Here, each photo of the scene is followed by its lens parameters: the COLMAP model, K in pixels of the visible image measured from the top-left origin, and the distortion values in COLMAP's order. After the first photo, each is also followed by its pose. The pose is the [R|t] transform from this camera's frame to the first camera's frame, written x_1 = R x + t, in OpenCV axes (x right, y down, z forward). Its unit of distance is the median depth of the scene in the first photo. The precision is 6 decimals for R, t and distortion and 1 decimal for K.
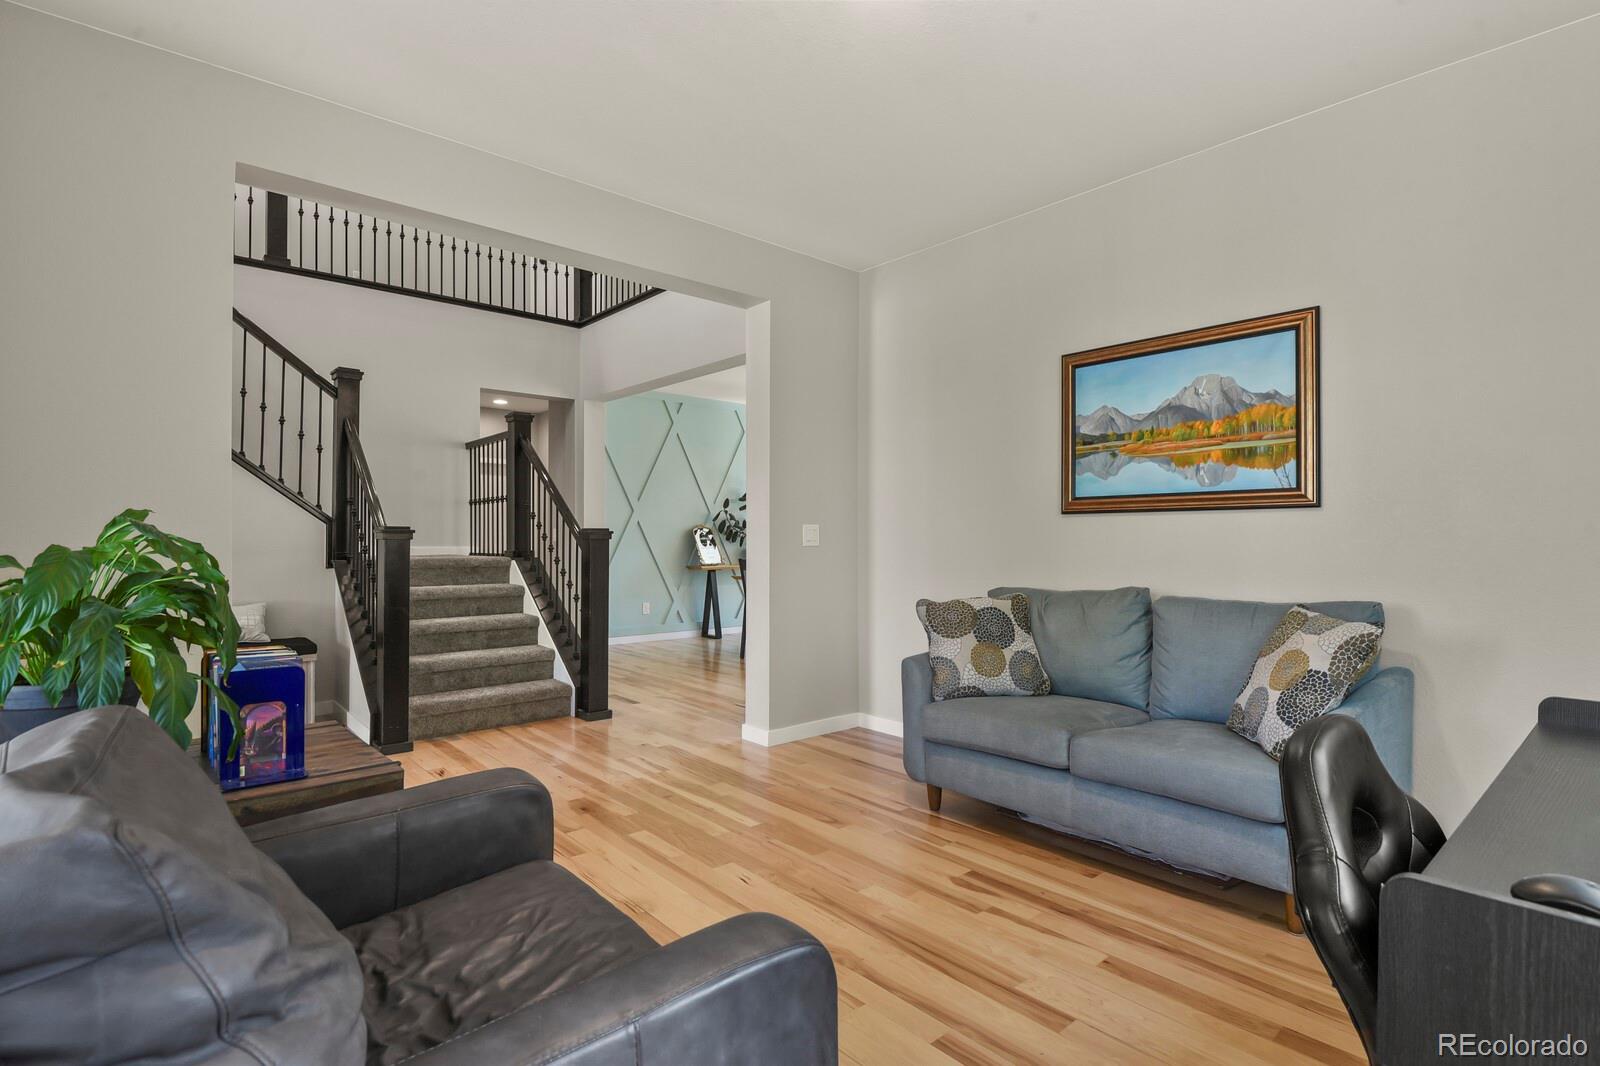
lens RADIAL K [[776.9, 0, 802.3], [0, 776.9, 539.9], [0, 0, 1]] dist [-0.005985, -0.009622]
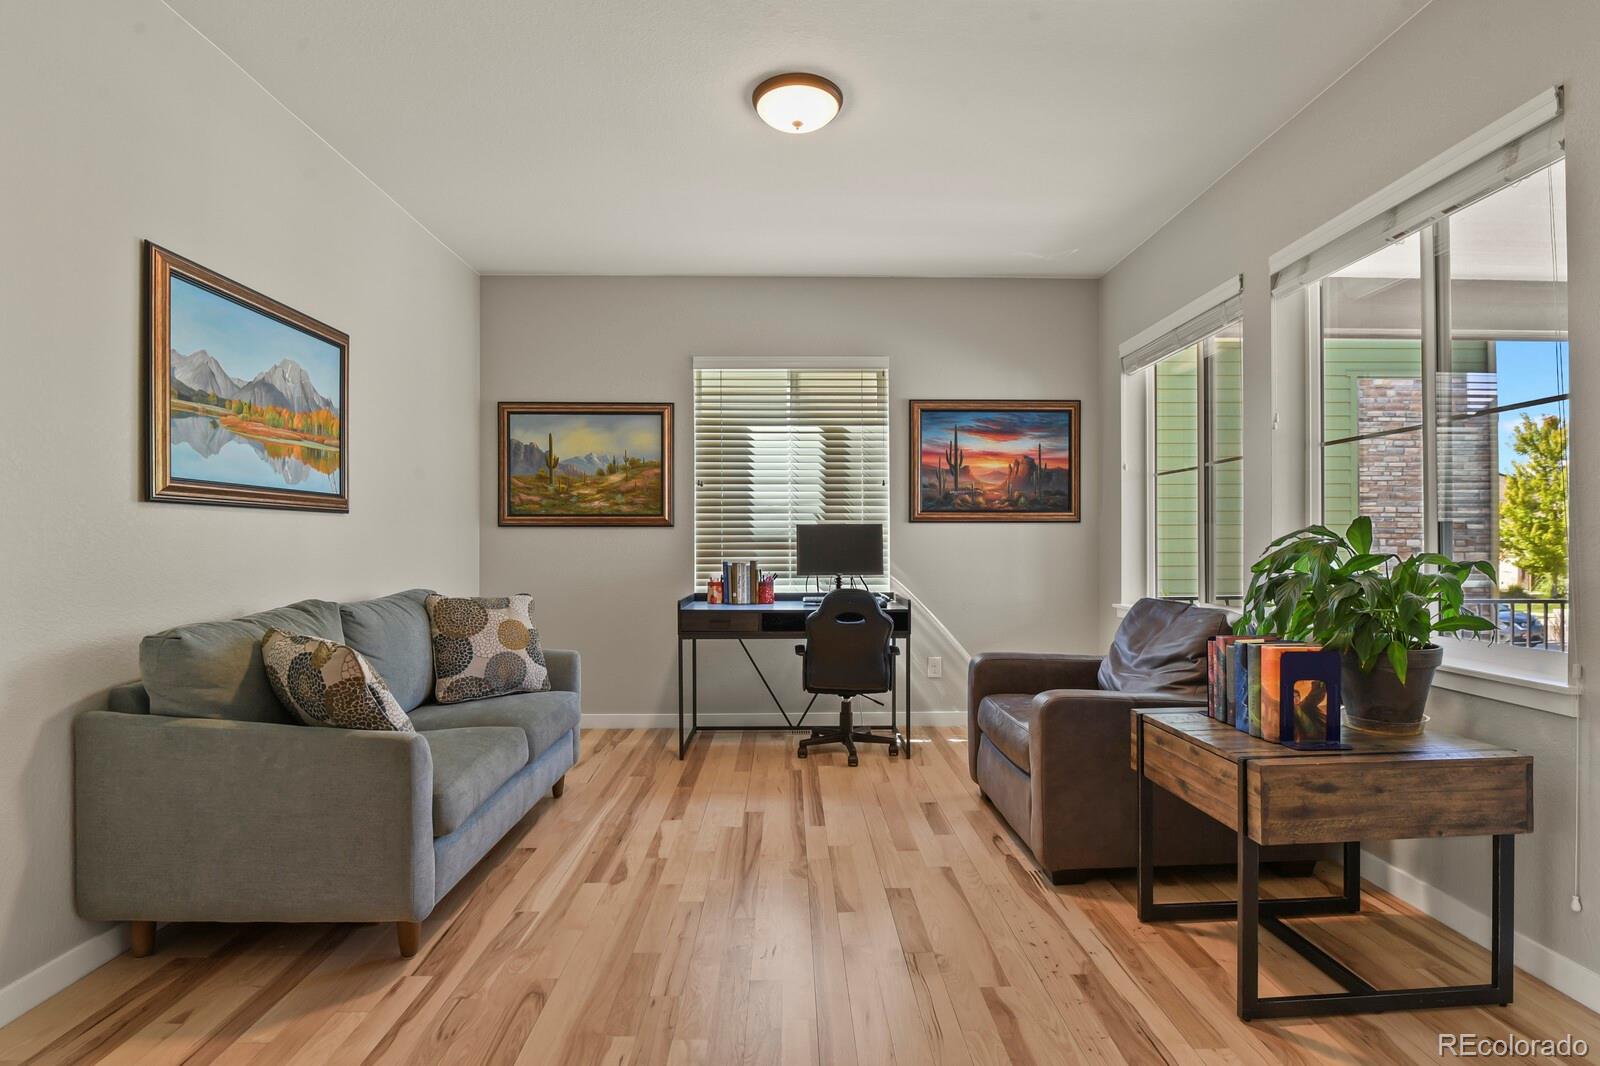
lens RADIAL K [[776.9, 0, 802.3], [0, 776.9, 539.9], [0, 0, 1]] dist [-0.005985, -0.009622]
pose [[-0.764829, 0.000422, 0.644233, -0.517146], [0.000893, 1.000000, 0.000405, -0.003551], [-0.644233, 0.000885, -0.764829, 1.314323]]
